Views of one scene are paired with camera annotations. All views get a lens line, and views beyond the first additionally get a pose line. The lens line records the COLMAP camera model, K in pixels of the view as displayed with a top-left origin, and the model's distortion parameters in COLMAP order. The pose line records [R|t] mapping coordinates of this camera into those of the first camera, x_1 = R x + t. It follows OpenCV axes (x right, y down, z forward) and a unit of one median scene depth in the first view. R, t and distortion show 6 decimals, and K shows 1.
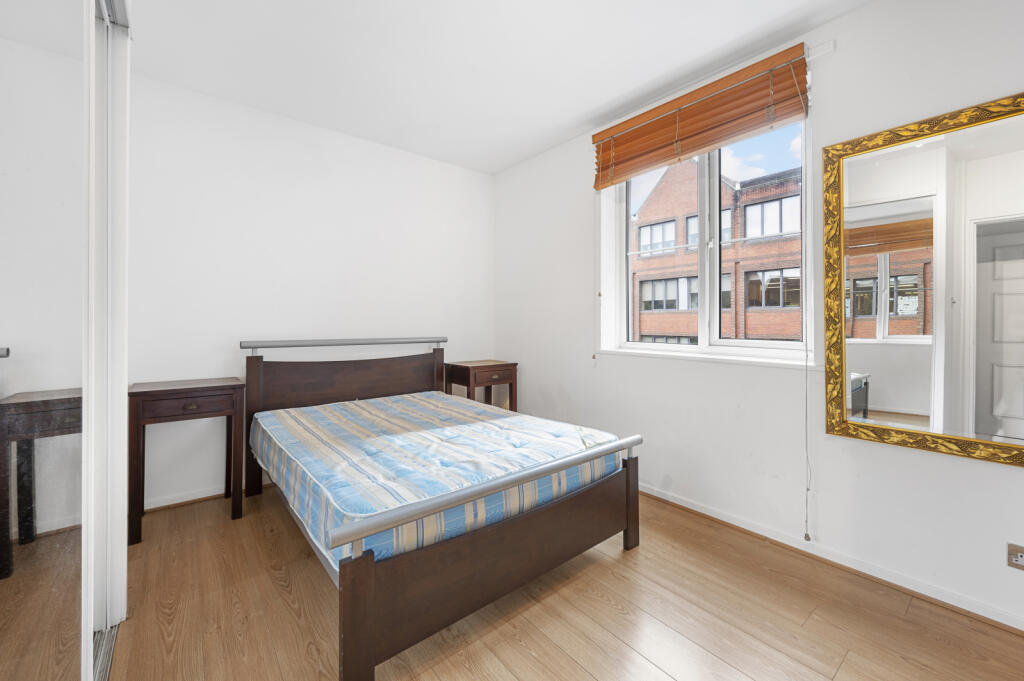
lens RADIAL K [[415.3, 0, 514.7], [0, 415.3, 318.6], [0, 0, 1]] dist [-0.000886, 0.000207]
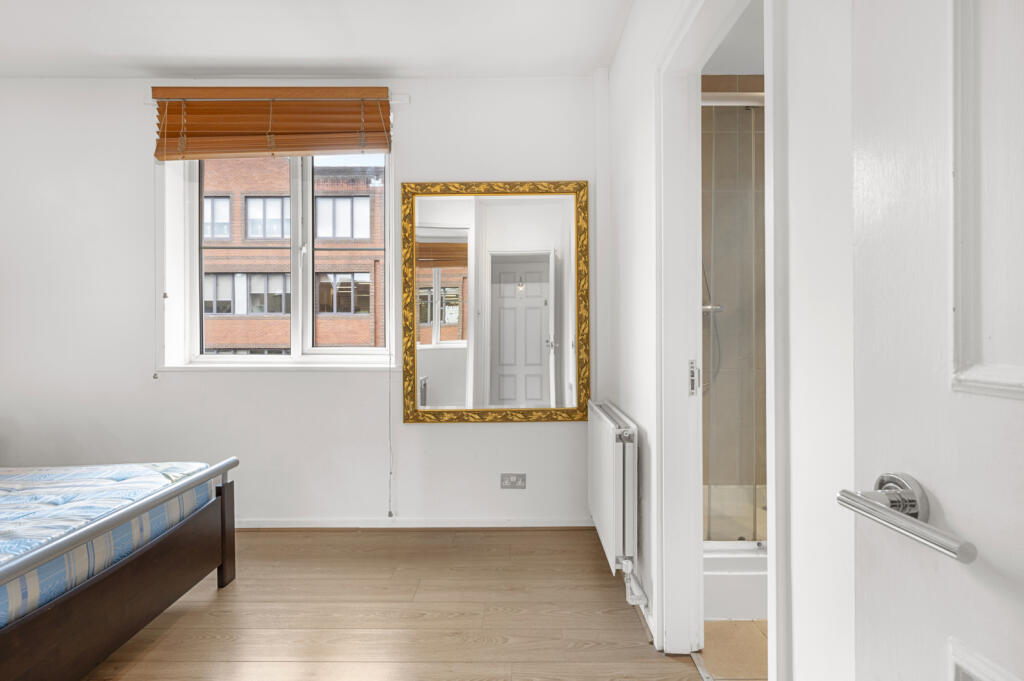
lens RADIAL K [[518.3, 0, 513.8], [0, 518.3, 326.3], [0, 0, 1]] dist [0.000379, 0.000014]
pose [[0.639320, 0.001011, 0.768940, -0.180976], [-0.002123, 0.999998, 0.000450, -0.002816], [-0.768938, -0.001920, 0.639321, -0.184122]]
